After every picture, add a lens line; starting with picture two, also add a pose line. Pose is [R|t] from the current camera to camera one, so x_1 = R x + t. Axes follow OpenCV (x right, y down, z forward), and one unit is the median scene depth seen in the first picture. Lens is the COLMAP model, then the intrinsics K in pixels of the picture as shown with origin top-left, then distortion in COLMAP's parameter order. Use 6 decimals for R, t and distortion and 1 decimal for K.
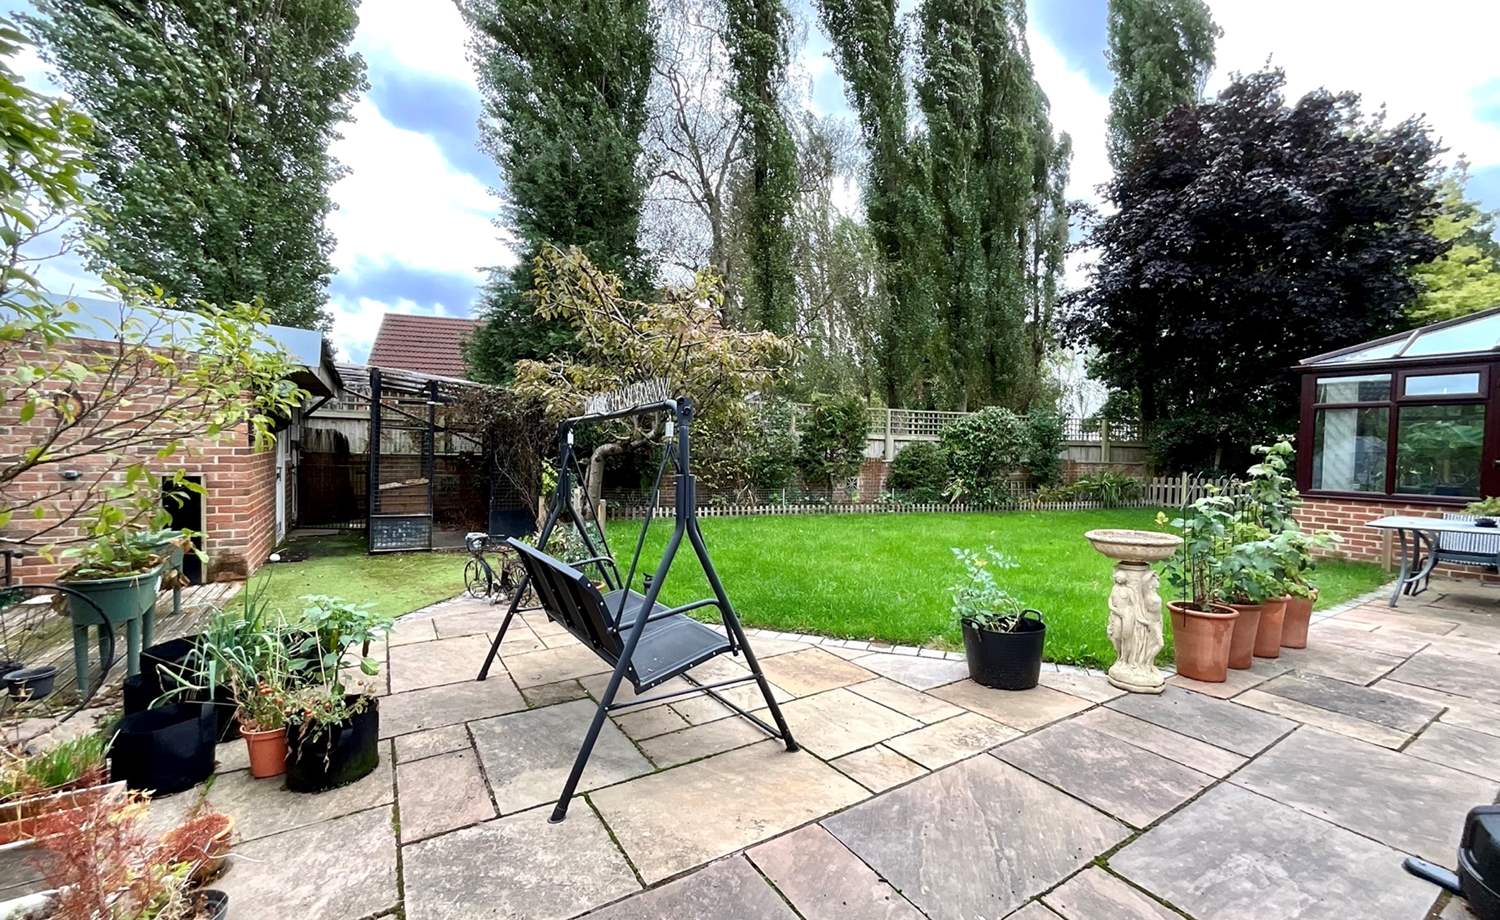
lens RADIAL K [[605.7, 0, 750.0], [0, 605.7, 460.0], [0, 0, 1]] dist [-0.006792, -0.000675]
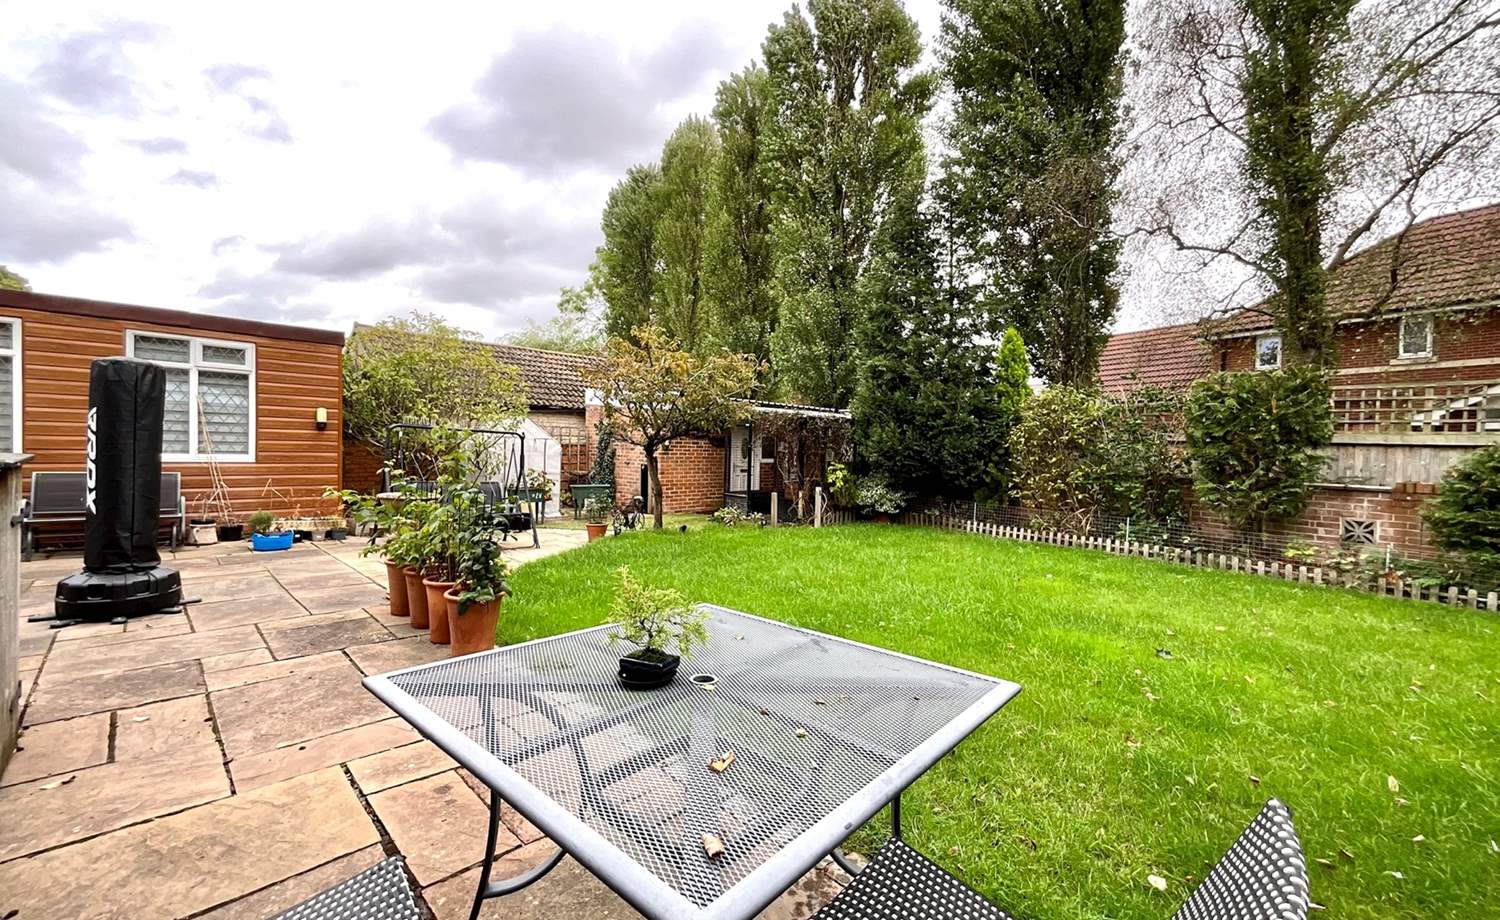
lens RADIAL K [[605.7, 0, 750.0], [0, 605.7, 460.0], [0, 0, 1]] dist [-0.006792, -0.000675]
pose [[0.240700, 0.003618, -0.970593, 0.550185], [-0.044726, 0.998972, -0.007368, 0.004697], [0.969569, 0.045184, 0.240614, 0.351629]]
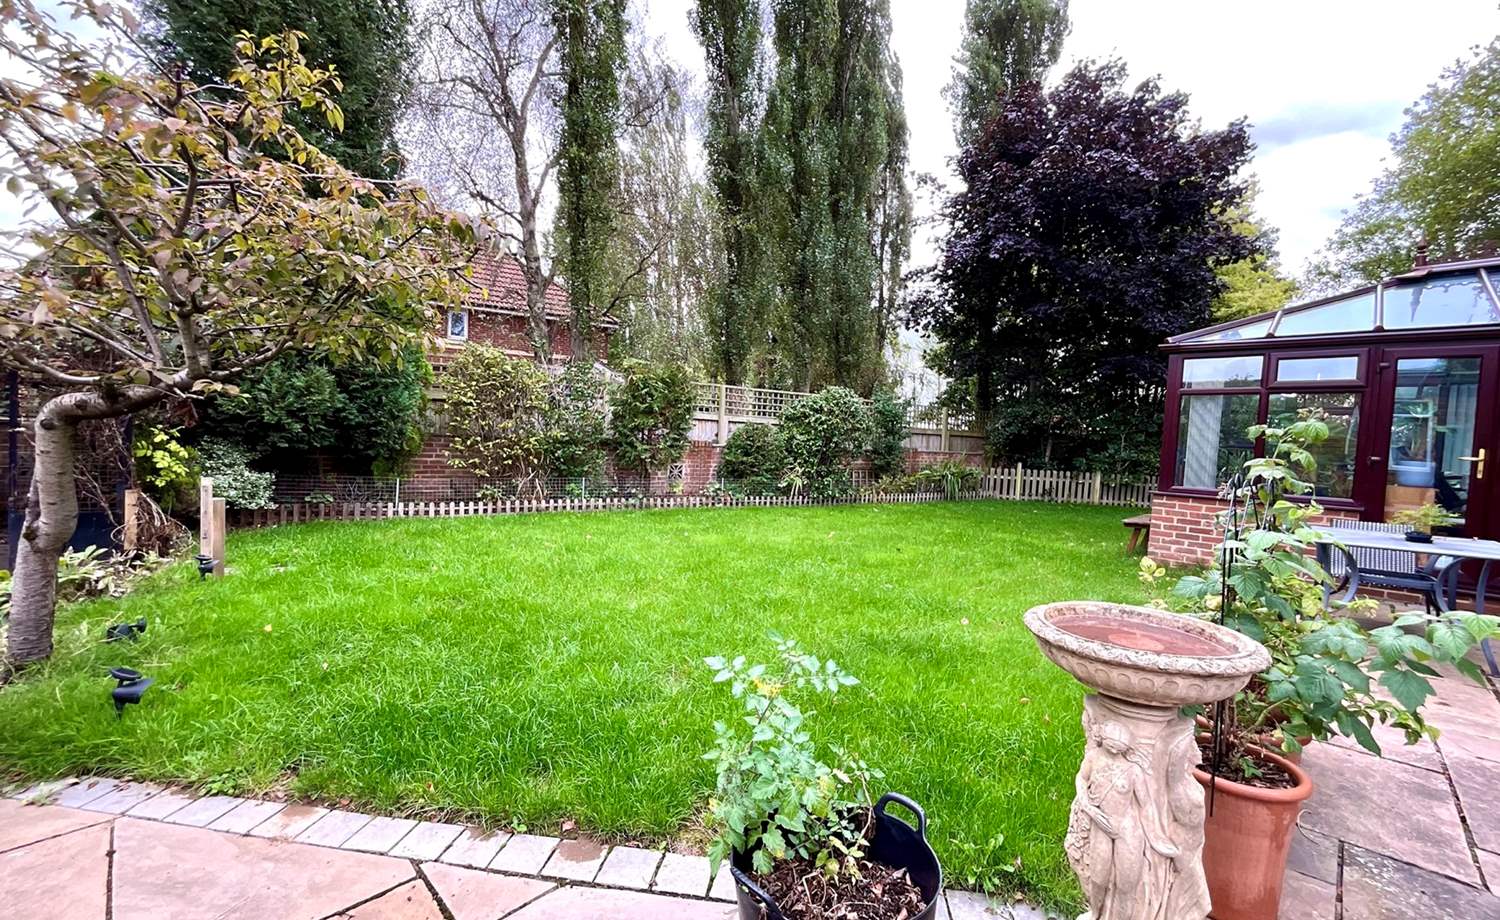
lens RADIAL K [[605.7, 0, 750.0], [0, 605.7, 460.0], [0, 0, 1]] dist [-0.006792, -0.000675]
pose [[0.971195, 0.015017, 0.237814, 0.067975], [-0.021138, 0.999507, 0.023209, 0.001614], [-0.237349, -0.027568, 0.971033, 0.162433]]
